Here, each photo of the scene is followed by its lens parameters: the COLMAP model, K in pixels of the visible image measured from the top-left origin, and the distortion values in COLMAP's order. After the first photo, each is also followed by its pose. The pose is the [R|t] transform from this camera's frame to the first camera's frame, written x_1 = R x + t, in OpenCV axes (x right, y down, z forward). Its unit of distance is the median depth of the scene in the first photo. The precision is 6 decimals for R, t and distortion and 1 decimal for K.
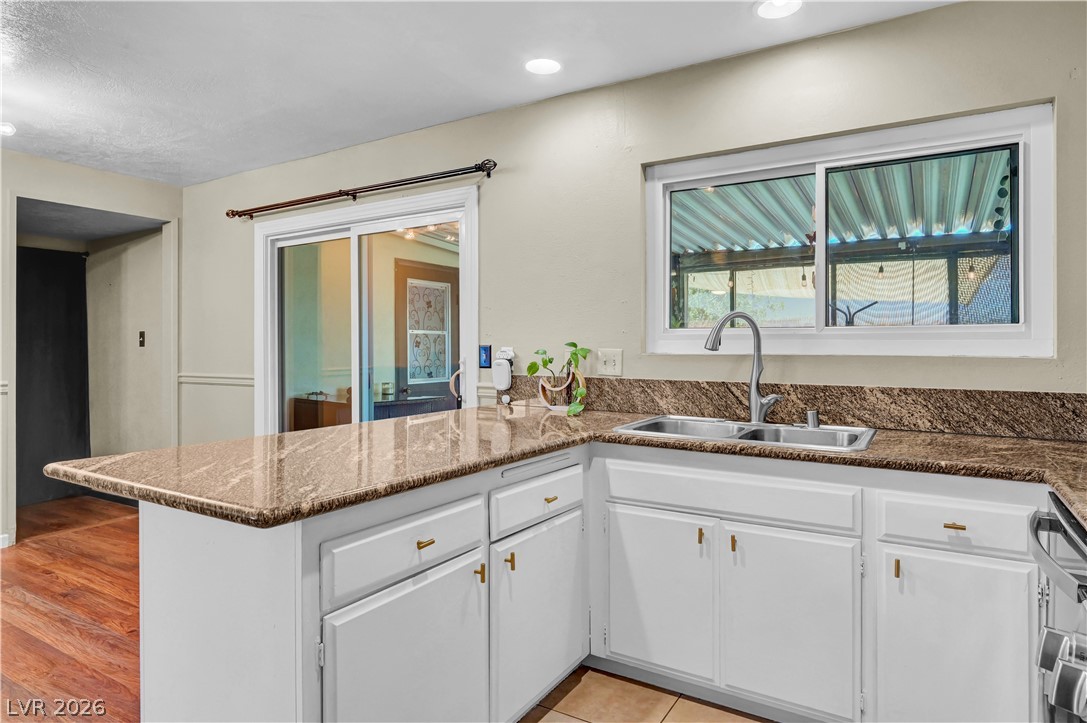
lens RADIAL K [[629.5, 0, 549.8], [0, 629.5, 346.2], [0, 0, 1]] dist [0.000164, 0.000666]
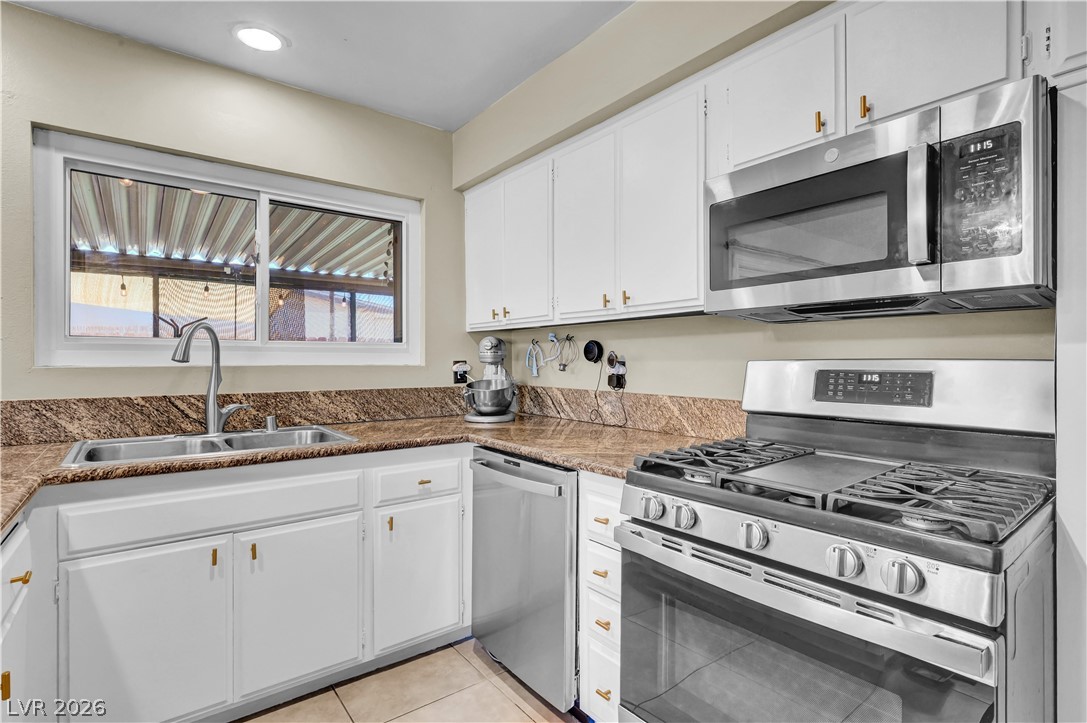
lens RADIAL K [[529.8, 0, 548.3], [0, 529.8, 358.6], [0, 0, 1]] dist [-0.001627, -0.000184]
pose [[0.358196, -0.000526, 0.933646, -0.265296], [-0.001726, 0.999998, 0.001226, -0.000491], [-0.933645, -0.002051, 0.358194, 0.197860]]
